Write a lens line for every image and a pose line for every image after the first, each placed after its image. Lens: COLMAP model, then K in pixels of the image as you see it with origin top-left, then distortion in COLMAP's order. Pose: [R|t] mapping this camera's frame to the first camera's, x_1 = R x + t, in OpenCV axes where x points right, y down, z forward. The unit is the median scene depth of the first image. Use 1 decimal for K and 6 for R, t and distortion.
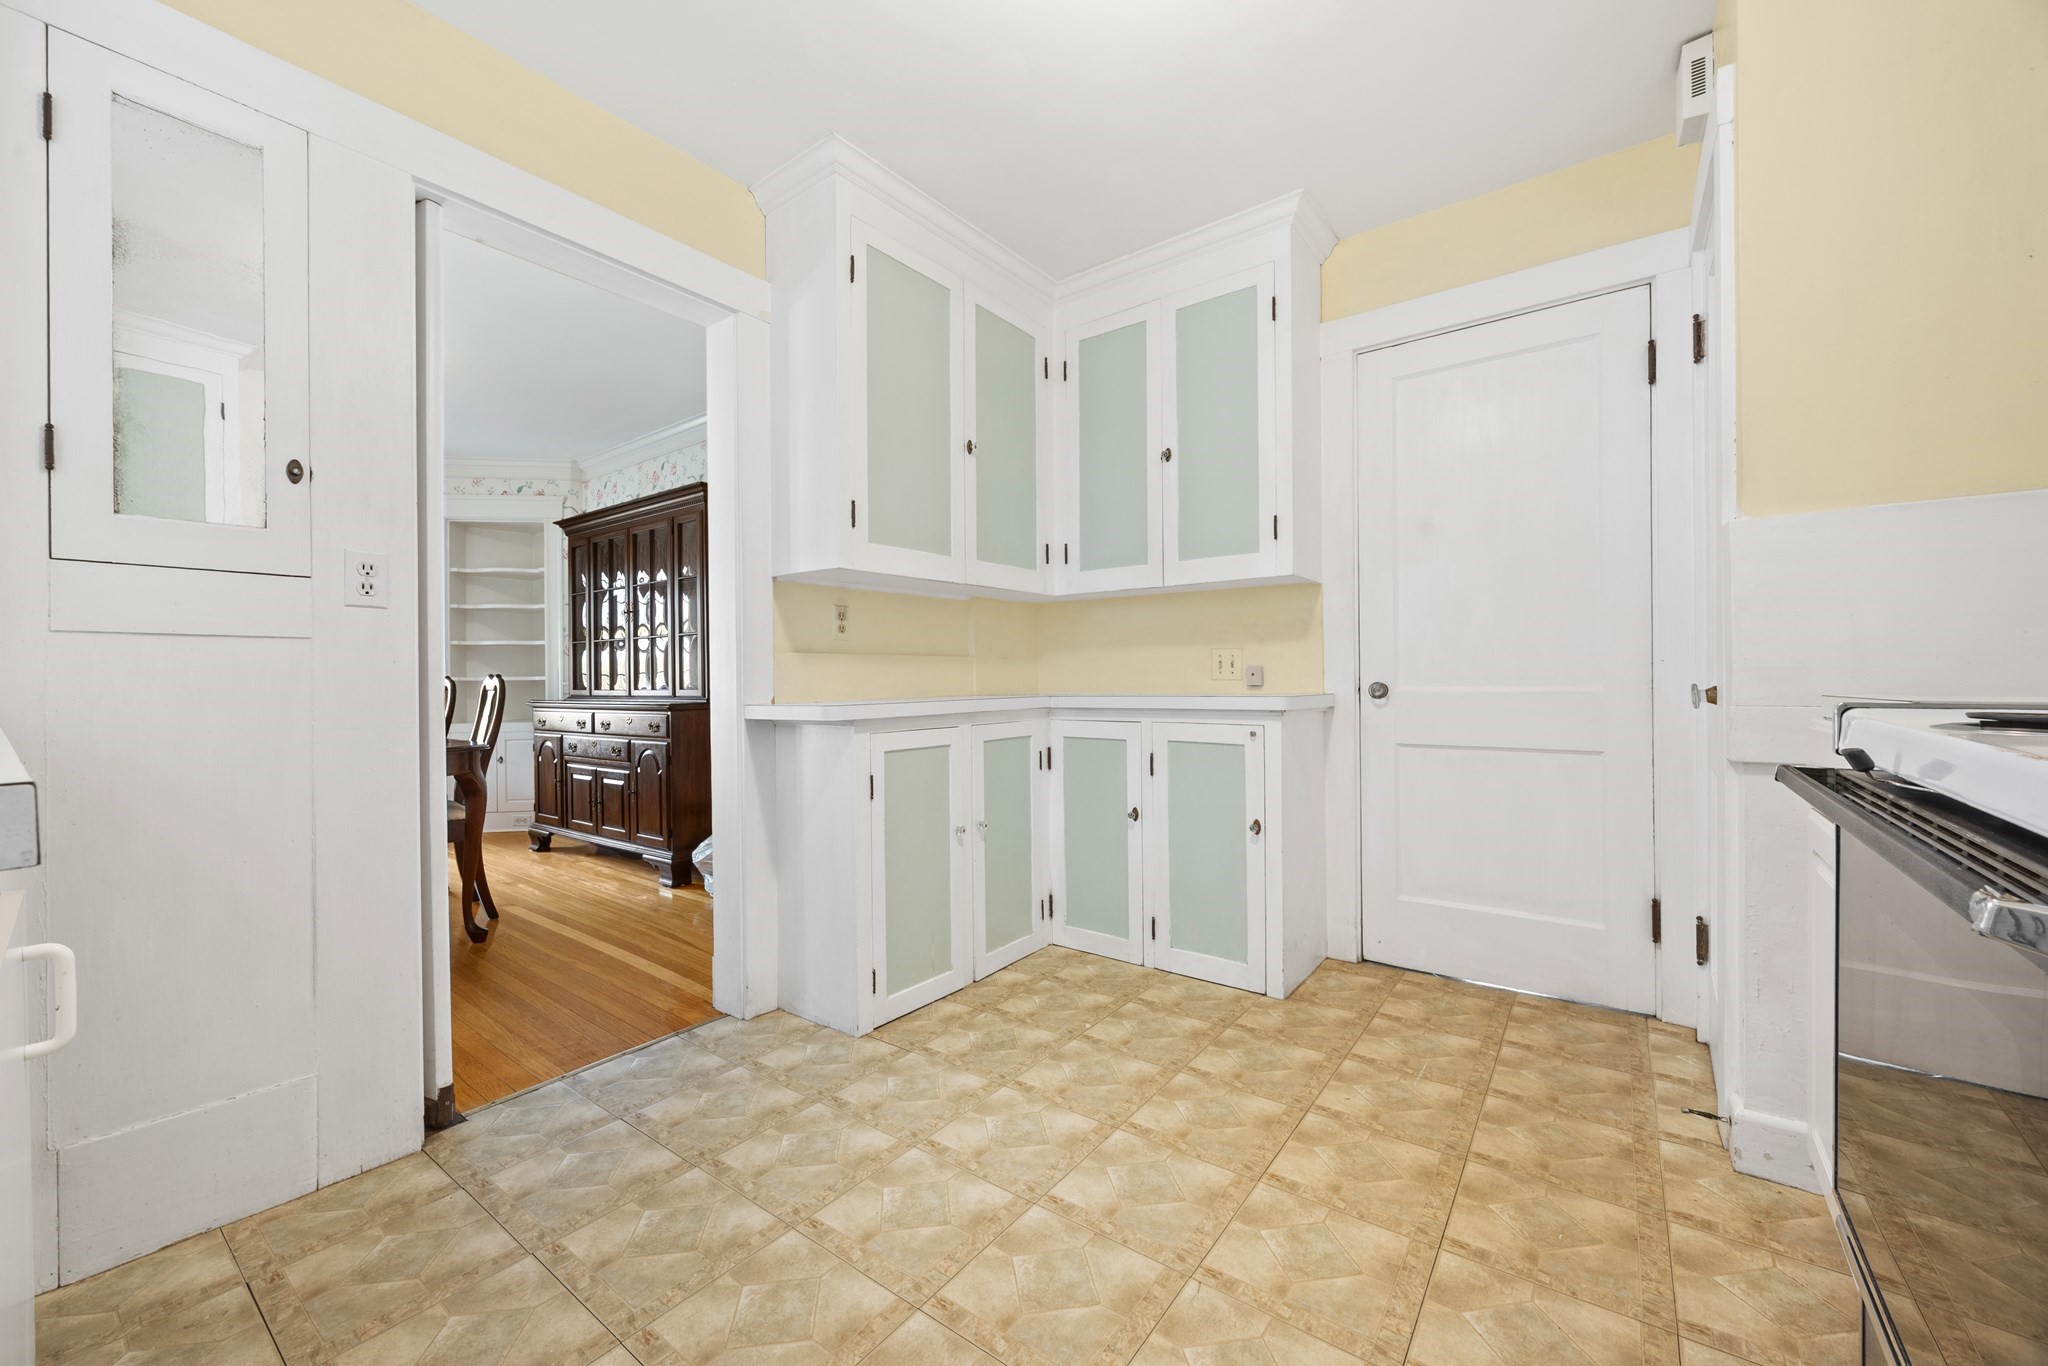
lens RADIAL K [[789.0, 0, 1005.5], [0, 789.0, 676.6], [0, 0, 1]] dist [-0.004758, 0.000006]
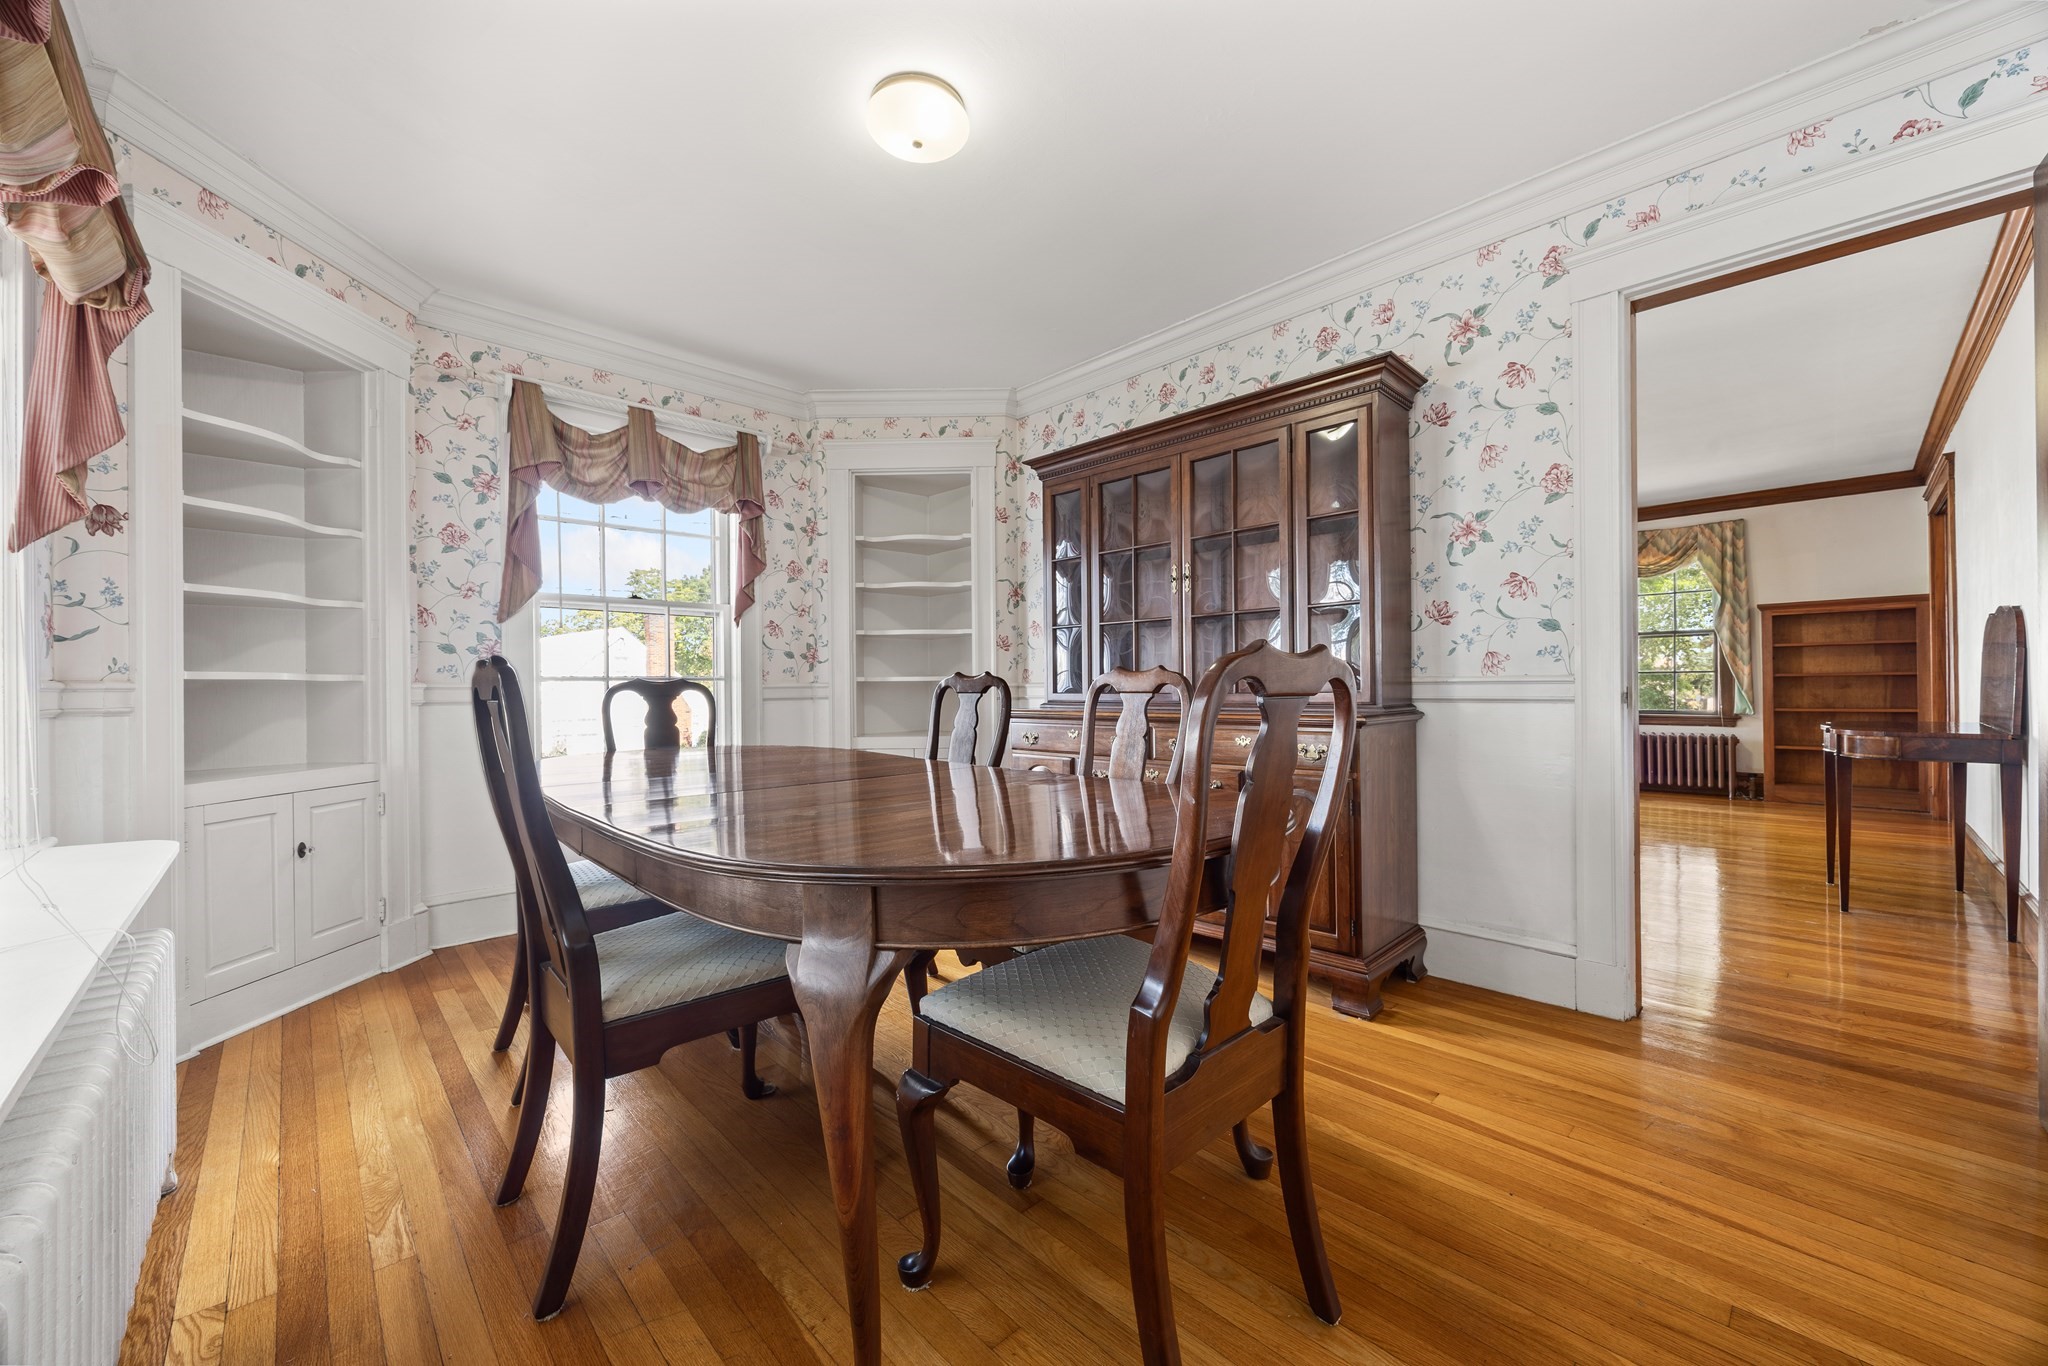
lens RADIAL K [[781.4, 0, 1030.2], [0, 781.4, 684.6], [0, 0, 1]] dist [-0.004829, 0.000041]
pose [[0.989470, 0.003476, -0.144697, -0.424278], [-0.004060, 0.999985, -0.003743, 0.011479], [0.144682, 0.004291, 0.989469, 0.265257]]
